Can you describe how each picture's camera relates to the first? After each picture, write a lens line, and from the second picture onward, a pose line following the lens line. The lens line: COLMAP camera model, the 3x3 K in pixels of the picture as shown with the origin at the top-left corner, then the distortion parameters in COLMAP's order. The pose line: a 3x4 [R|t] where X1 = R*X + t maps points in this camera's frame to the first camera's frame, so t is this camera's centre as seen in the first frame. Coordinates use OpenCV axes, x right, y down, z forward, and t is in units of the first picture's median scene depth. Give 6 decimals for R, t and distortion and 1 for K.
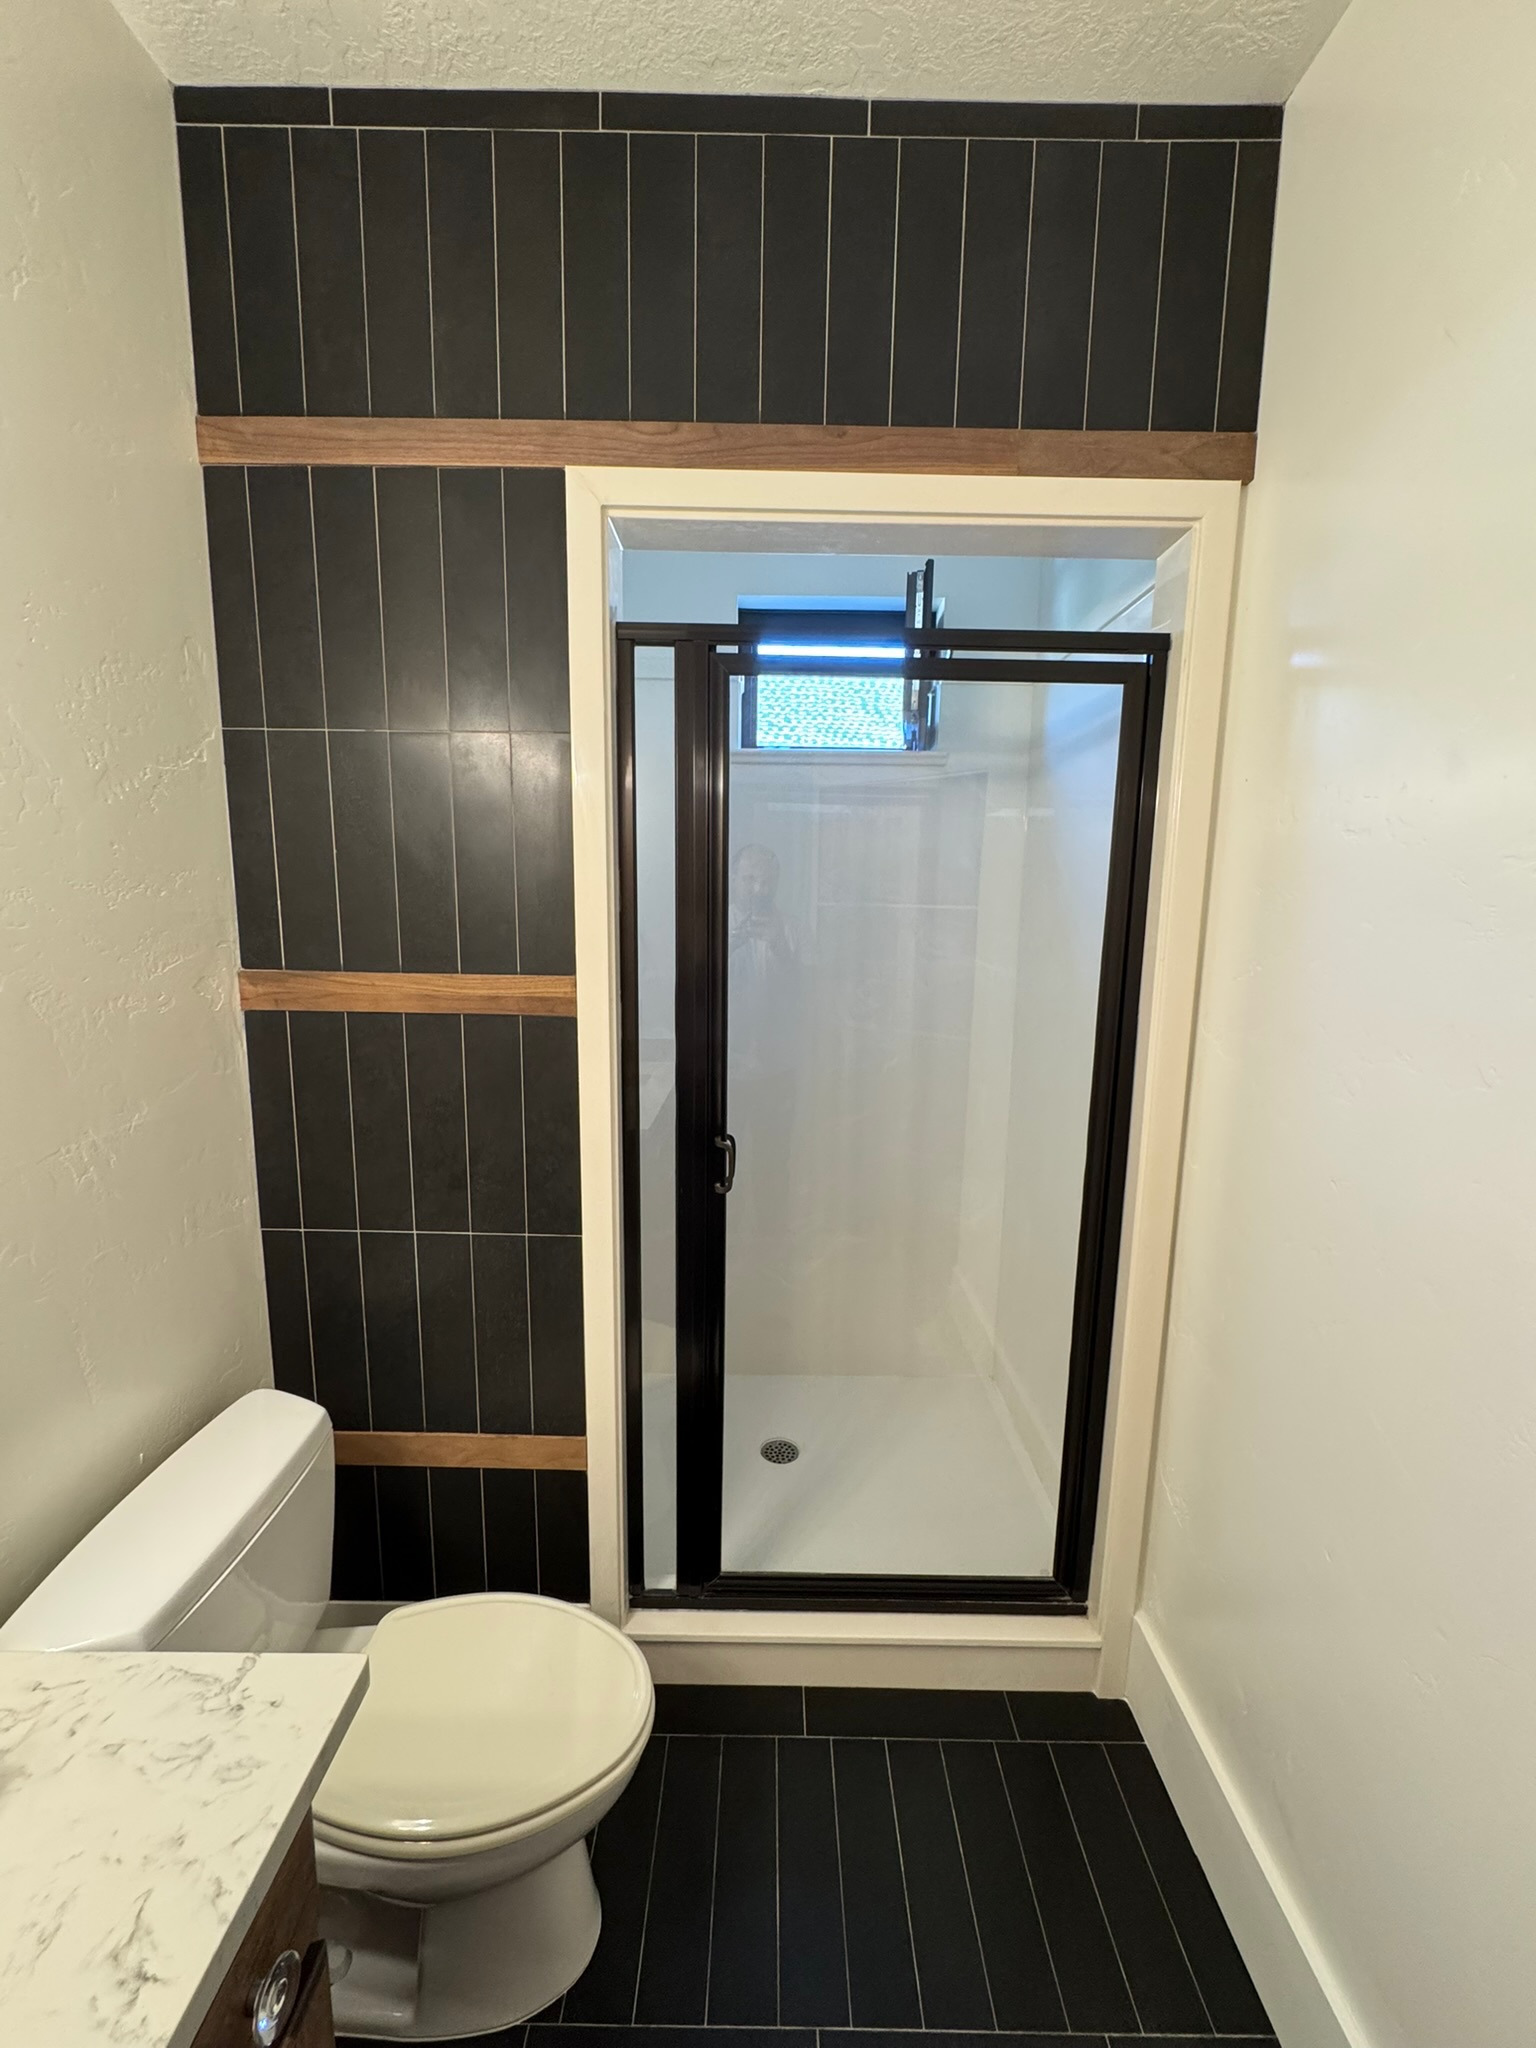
lens RADIAL K [[816.9, 0, 768.0], [0, 816.9, 1024.0], [0, 0, 1]] dist [-0.003749, 0.000050]
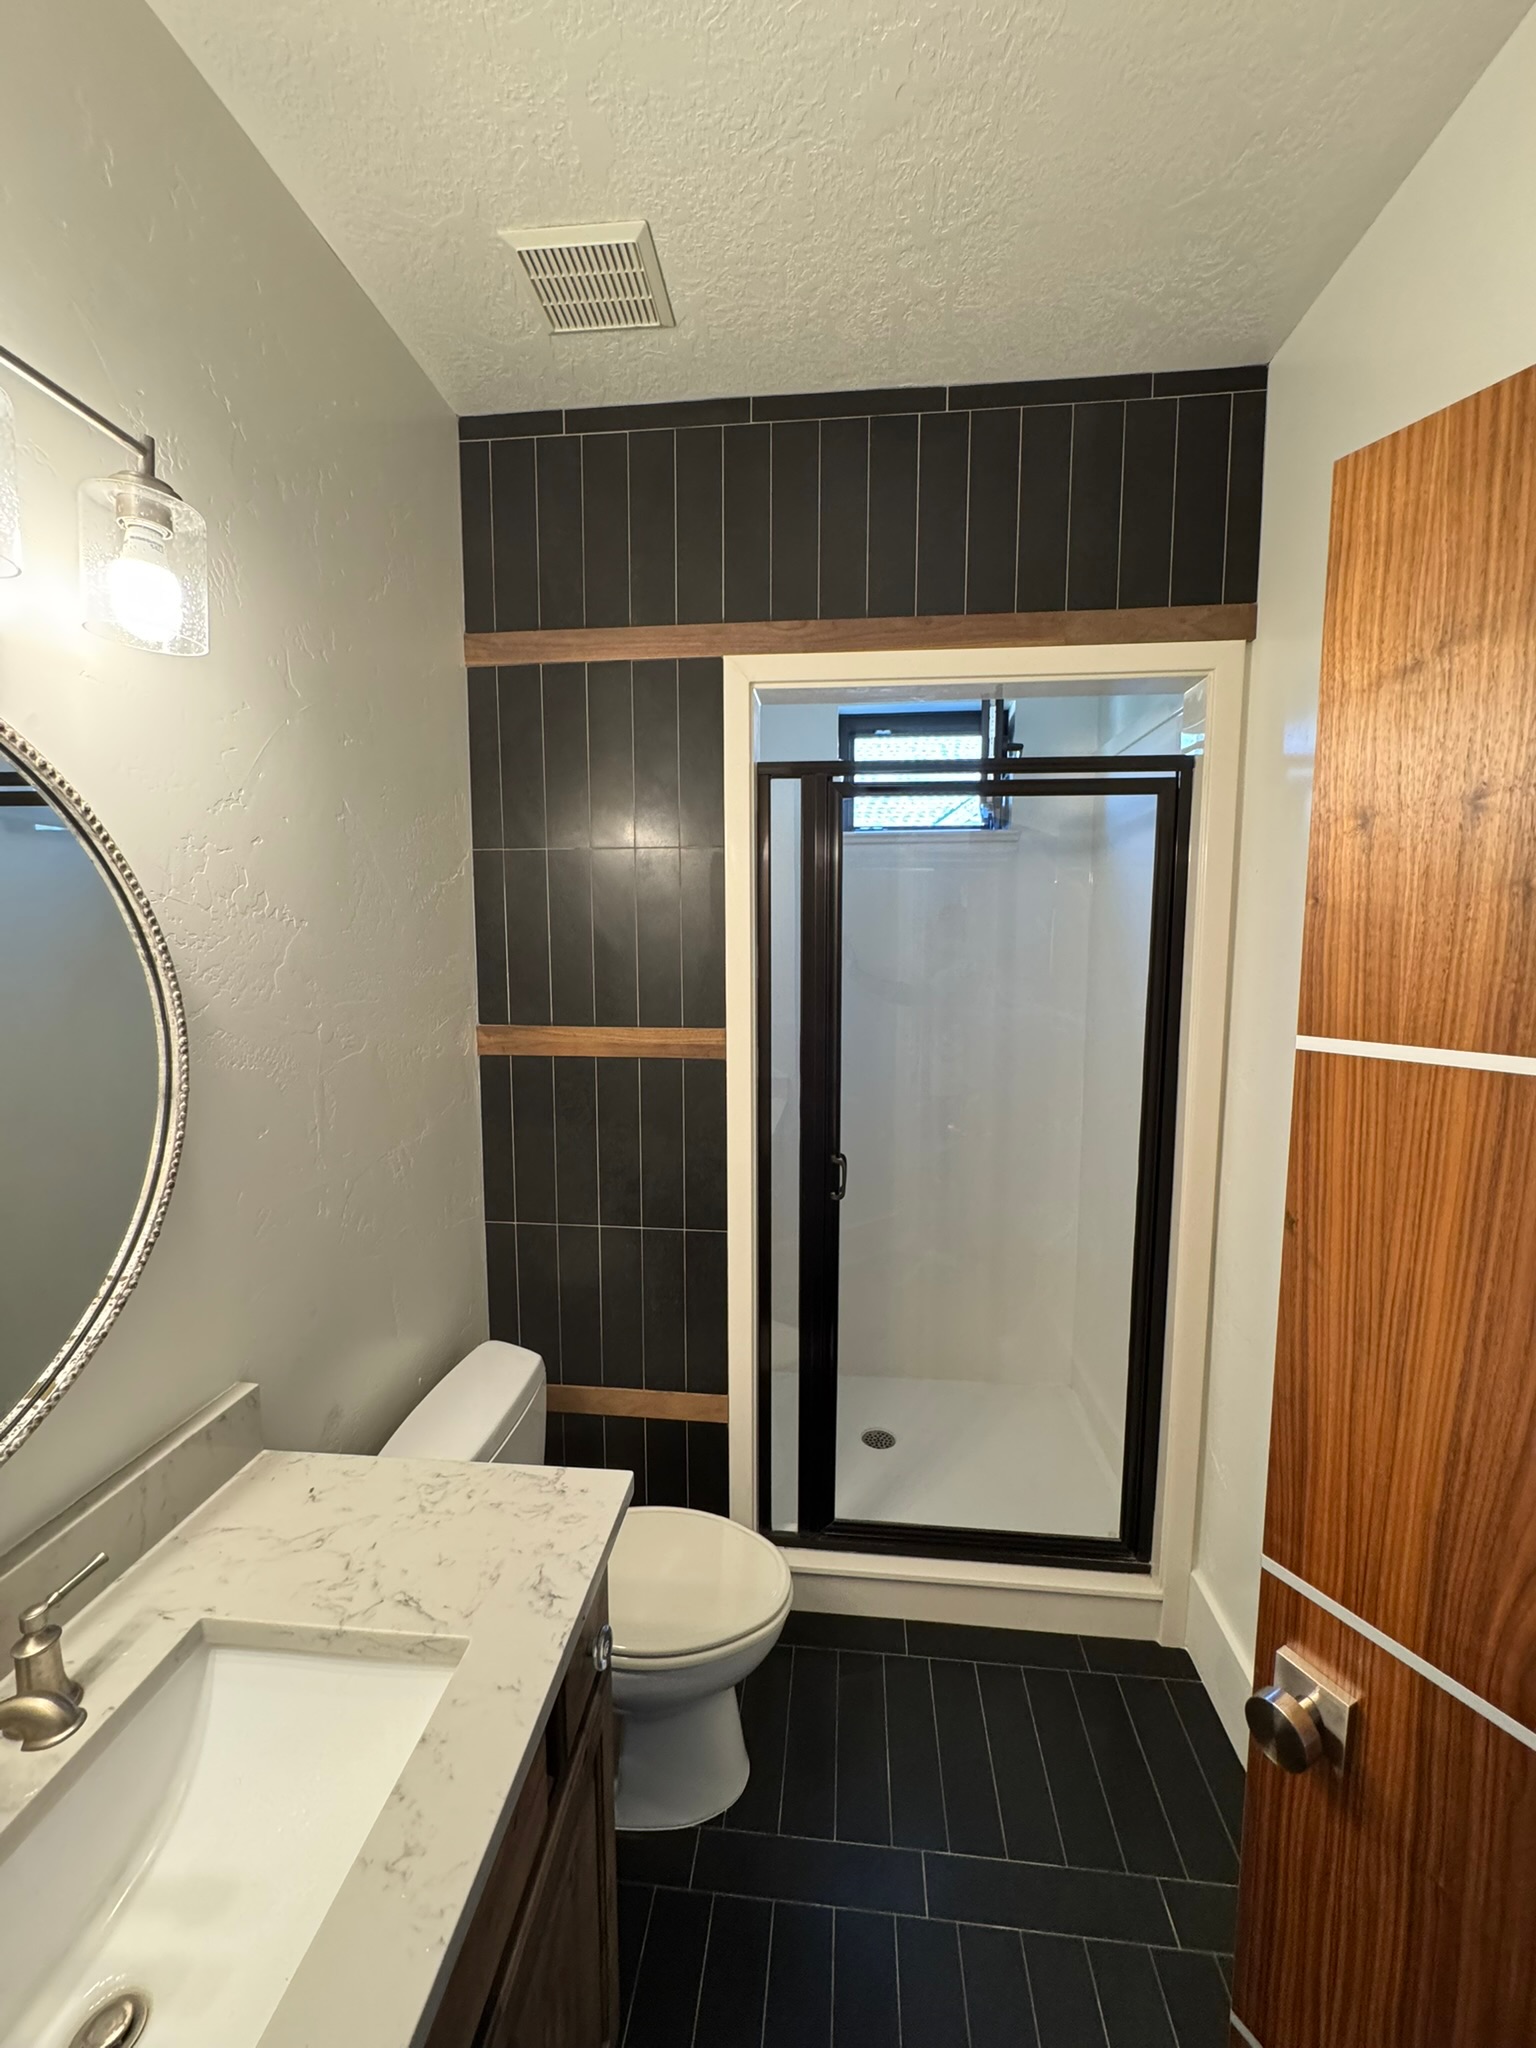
lens RADIAL K [[816.9, 0, 768.0], [0, 816.9, 1024.0], [0, 0, 1]] dist [-0.003749, 0.000050]
pose [[0.995055, -0.005224, -0.099186, -0.038996], [0.000497, 0.998865, -0.047623, -0.003694], [0.099323, 0.047338, 0.993929, -0.296515]]
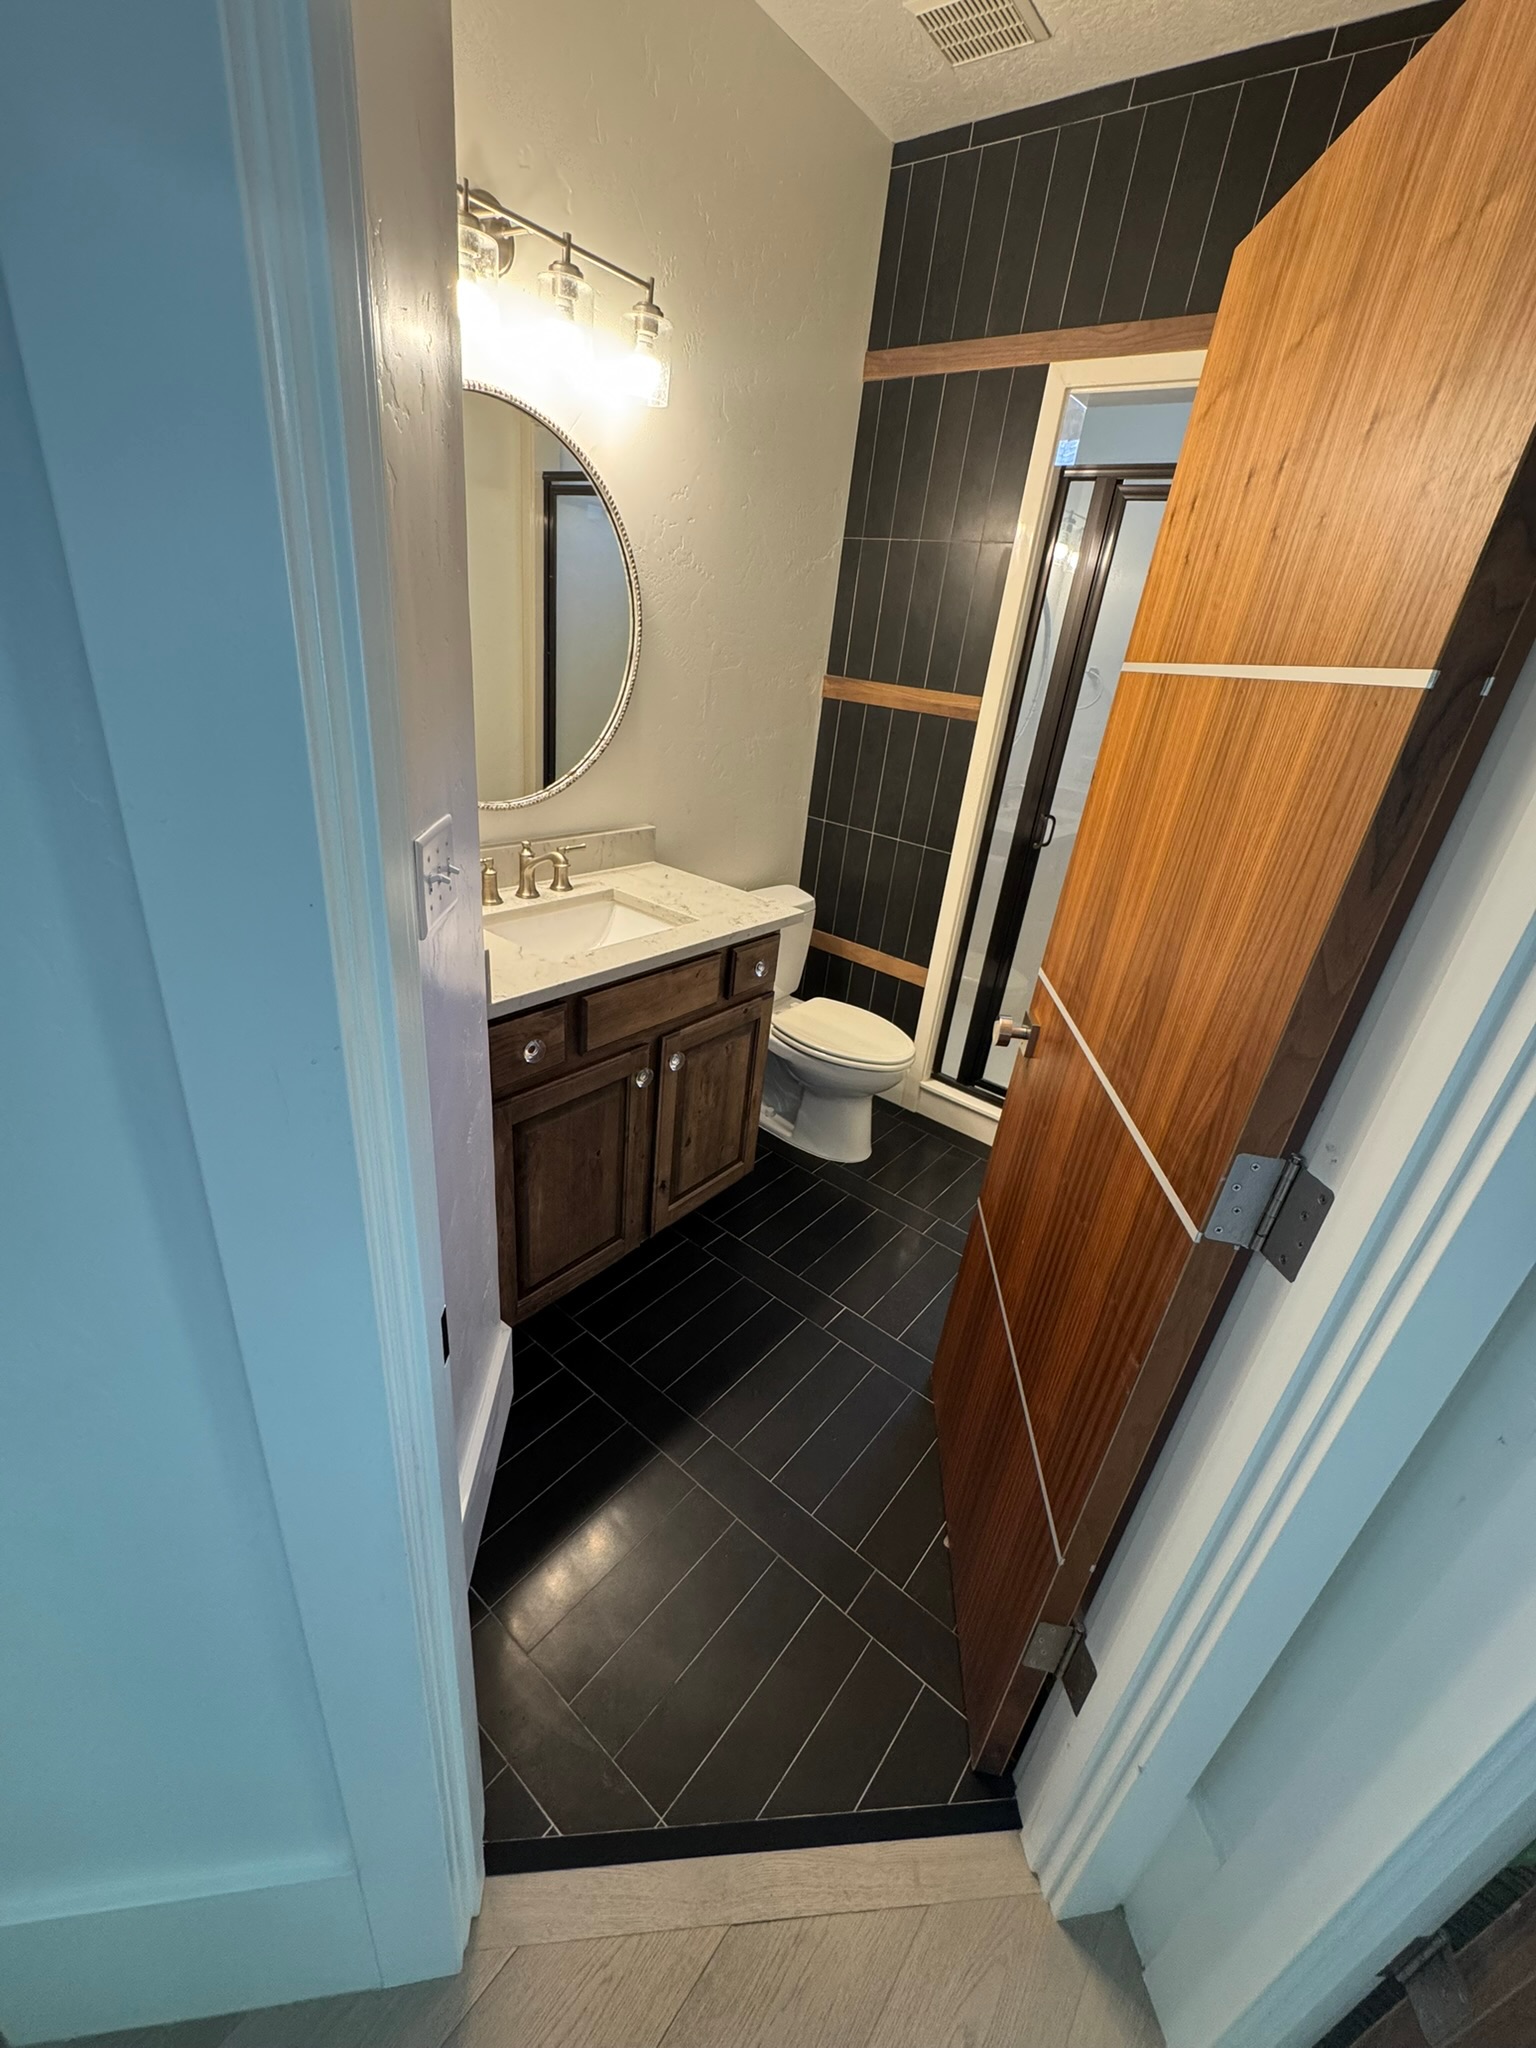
lens RADIAL K [[816.9, 0, 768.0], [0, 816.9, 1024.0], [0, 0, 1]] dist [-0.003749, 0.000050]
pose [[0.778921, 0.326197, -0.535609, 0.568951], [-0.186146, 0.935844, 0.299241, 0.158828], [0.598858, -0.133384, 0.789669, -0.742007]]
